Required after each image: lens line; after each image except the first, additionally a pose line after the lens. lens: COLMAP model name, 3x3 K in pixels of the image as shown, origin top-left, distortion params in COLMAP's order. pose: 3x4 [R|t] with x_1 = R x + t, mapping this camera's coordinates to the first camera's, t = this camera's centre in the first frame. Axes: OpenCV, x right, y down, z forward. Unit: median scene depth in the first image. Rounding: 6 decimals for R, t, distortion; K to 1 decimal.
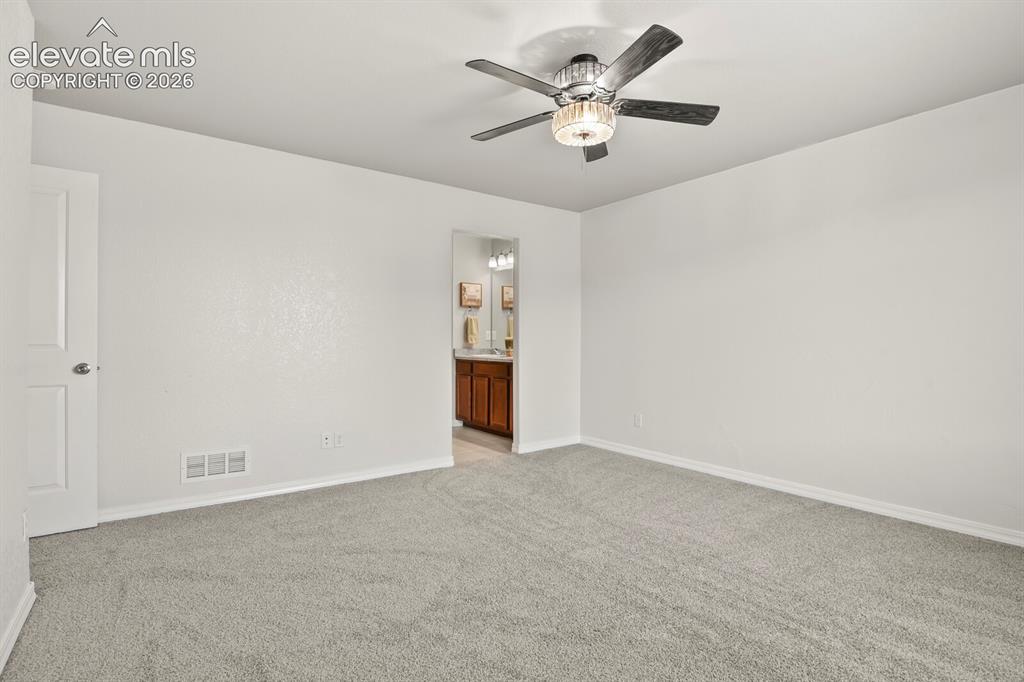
lens RADIAL K [[499.7, 0, 511.2], [0, 499.7, 340.5], [0, 0, 1]] dist [-0.015155, -0.002965]
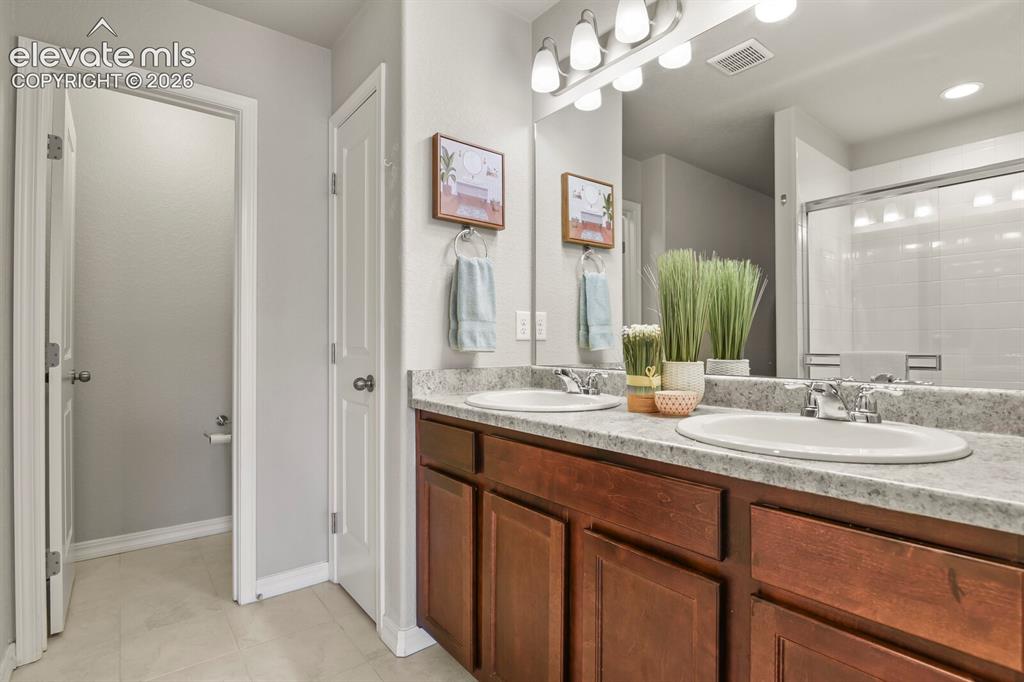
lens RADIAL K [[499.7, 0, 511.0], [0, 499.7, 342.5], [0, 0, 1]] dist [-0.015155, -0.002965]
pose [[0.999375, -0.002043, 0.035301, -0.067356], [0.002225, 0.999984, -0.005119, 0.002680], [-0.035290, 0.005194, 0.999364, 0.715196]]
